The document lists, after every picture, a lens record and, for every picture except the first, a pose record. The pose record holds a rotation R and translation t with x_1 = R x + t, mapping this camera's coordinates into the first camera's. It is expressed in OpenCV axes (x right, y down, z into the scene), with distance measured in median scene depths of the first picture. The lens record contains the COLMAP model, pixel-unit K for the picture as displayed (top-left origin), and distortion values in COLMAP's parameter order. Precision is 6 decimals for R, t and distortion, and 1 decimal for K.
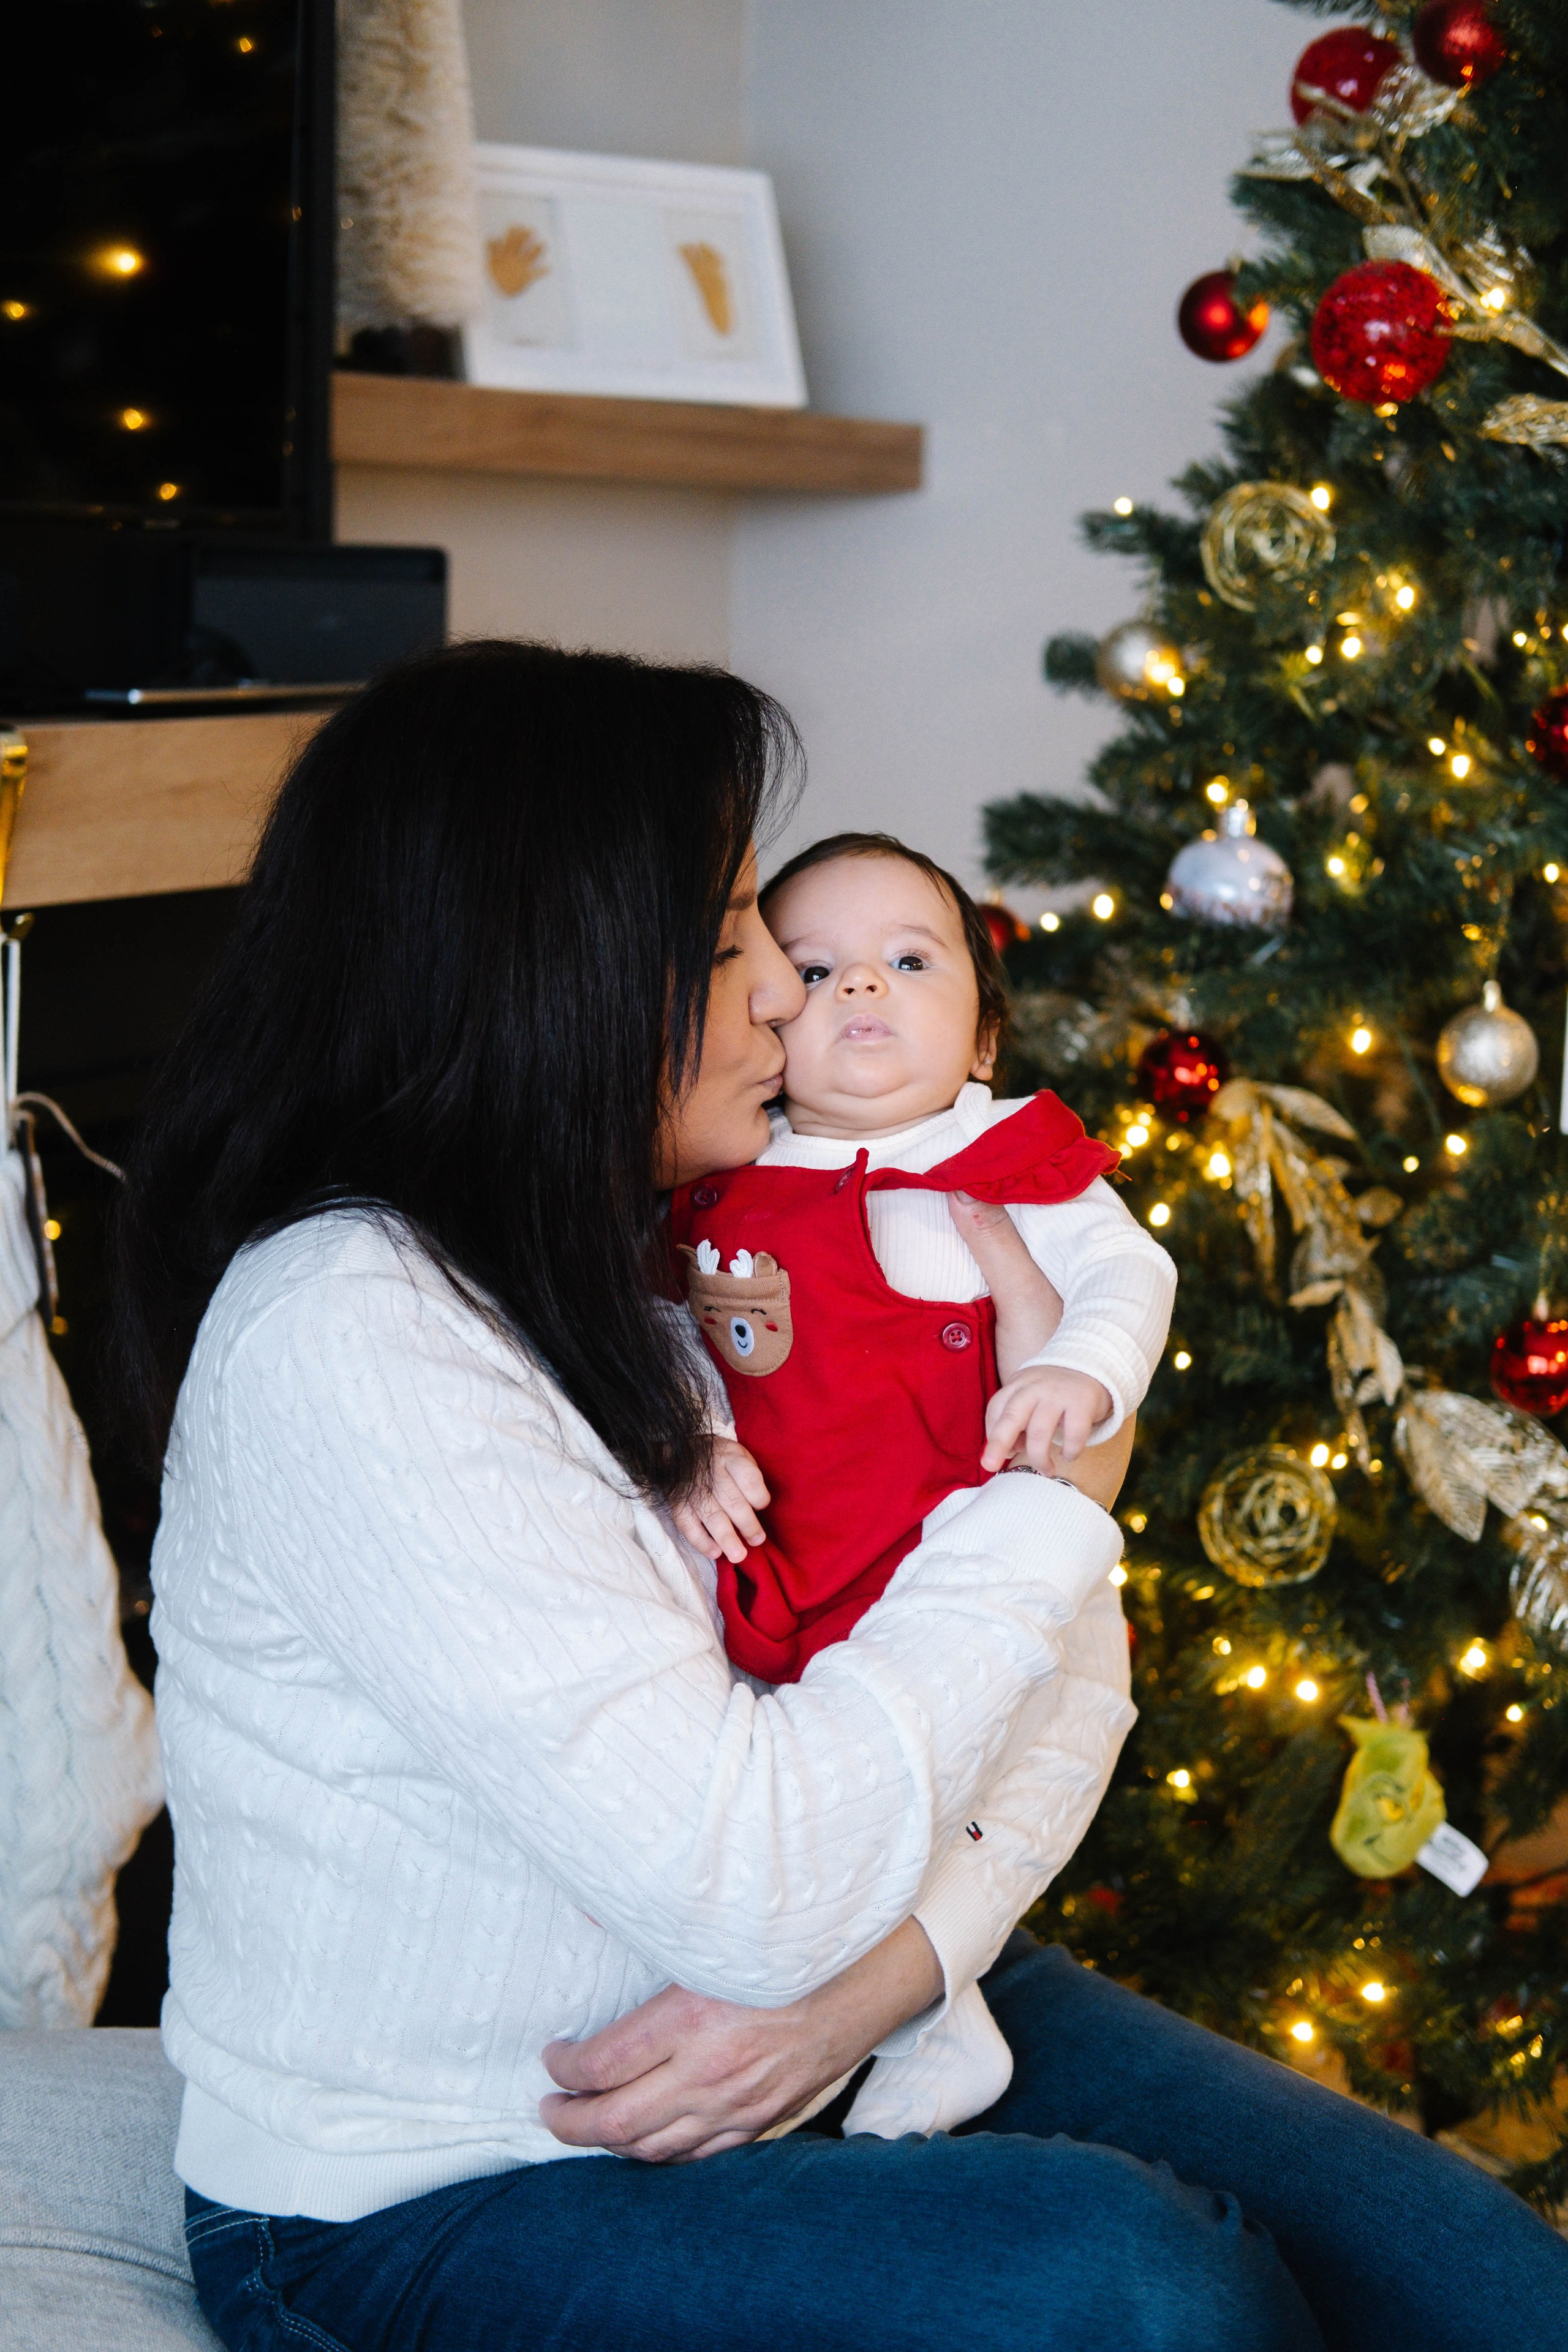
lens RADIAL K [[3575.9, 0, 803.2], [0, 3575.9, 1148.4], [0, 0, 1]] dist [-0.191784, 1.512476]
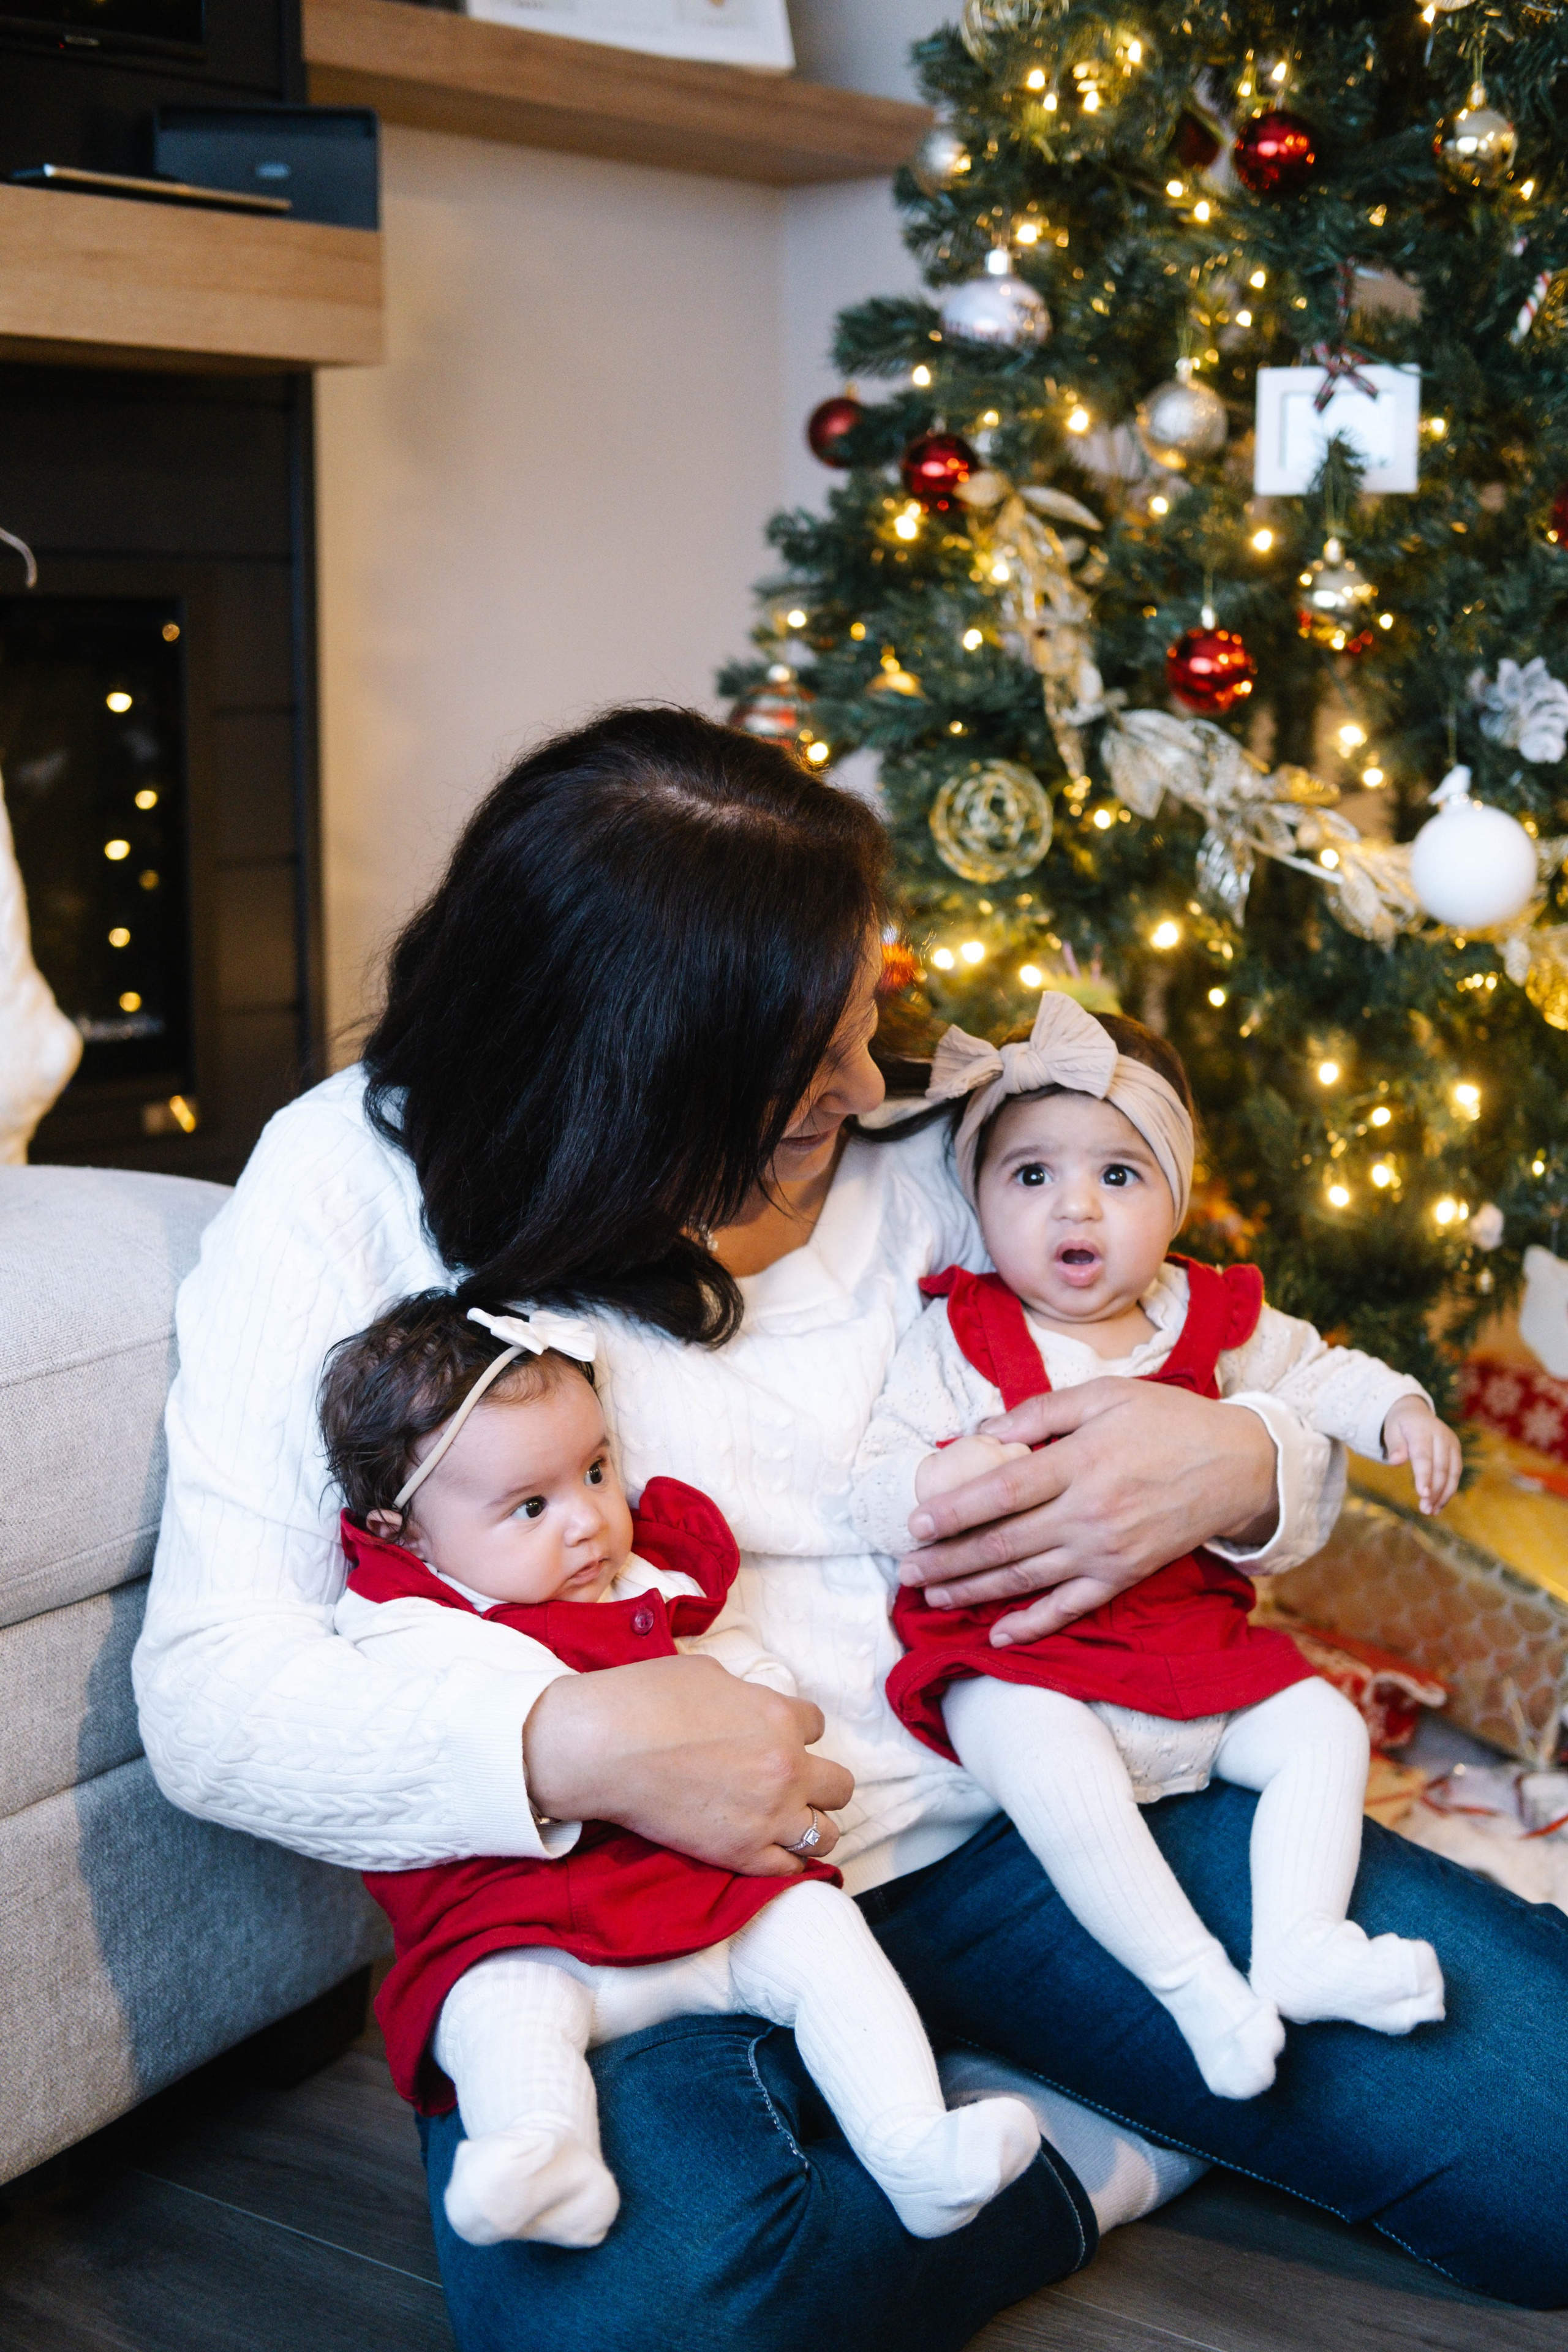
lens RADIAL K [[3575.9, 0, 803.2], [0, 3575.9, 1148.4], [0, 0, 1]] dist [-0.191784, 1.512476]
pose [[0.988074, -0.013537, -0.153383, 0.234217], [0.007907, 0.999275, -0.037255, 0.239075], [0.153776, 0.035598, 0.987464, -0.137212]]
